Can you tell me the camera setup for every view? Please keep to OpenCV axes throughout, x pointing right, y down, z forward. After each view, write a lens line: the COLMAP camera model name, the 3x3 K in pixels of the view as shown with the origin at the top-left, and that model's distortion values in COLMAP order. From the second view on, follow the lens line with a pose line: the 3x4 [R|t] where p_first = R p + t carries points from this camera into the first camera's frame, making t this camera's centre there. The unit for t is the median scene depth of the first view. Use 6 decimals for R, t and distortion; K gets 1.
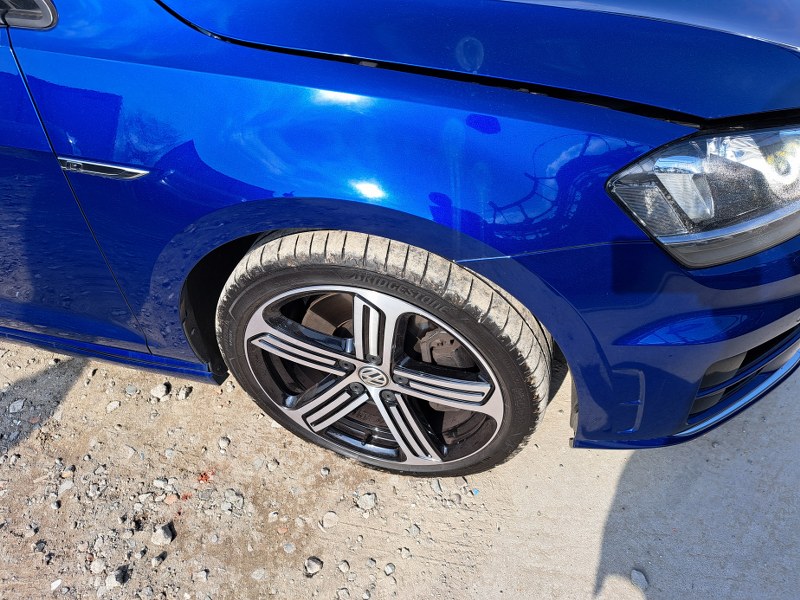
lens RADIAL K [[570.9, 0, 387.8], [0, 570.9, 303.2], [0, 0, 1]] dist [0.051995, -0.026822]
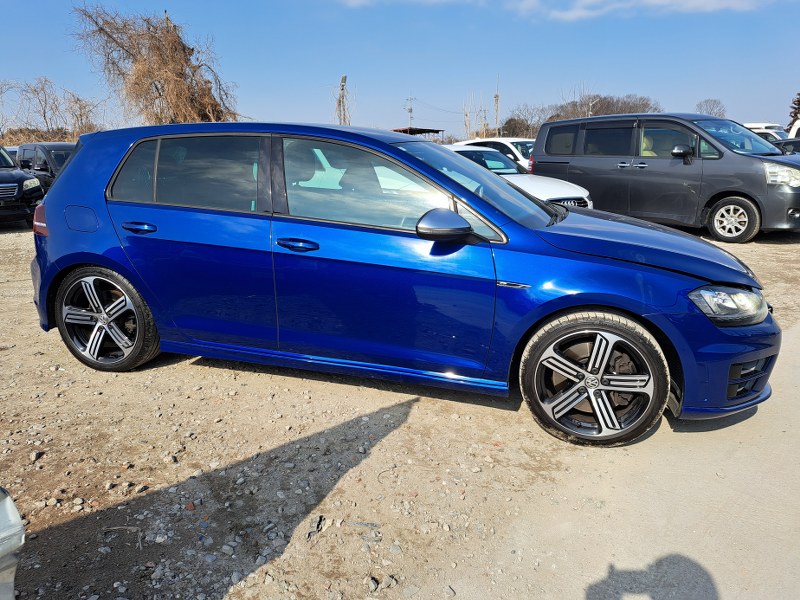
lens RADIAL K [[554.4, 0, 400.0], [0, 554.4, 300.0], [0, 0, 1]] dist [0.054465, -0.037852]
pose [[0.995633, 0.092505, 0.012579, -0.853998], [-0.074307, 0.866814, -0.493065, 1.004241], [-0.056515, 0.489977, 0.869902, -1.107553]]
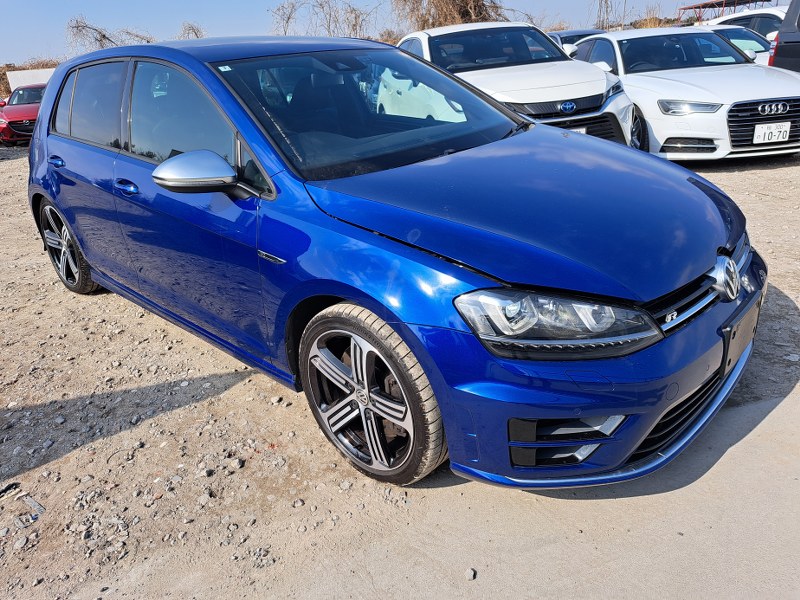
lens RADIAL K [[554.4, 0, 400.0], [0, 554.4, 300.0], [0, 0, 1]] dist [0.054465, -0.037852]
pose [[0.899435, 0.209070, -0.383806, 0.652452], [-0.321340, 0.911566, -0.256493, 0.248830], [0.296239, 0.354031, 0.887076, -0.572828]]
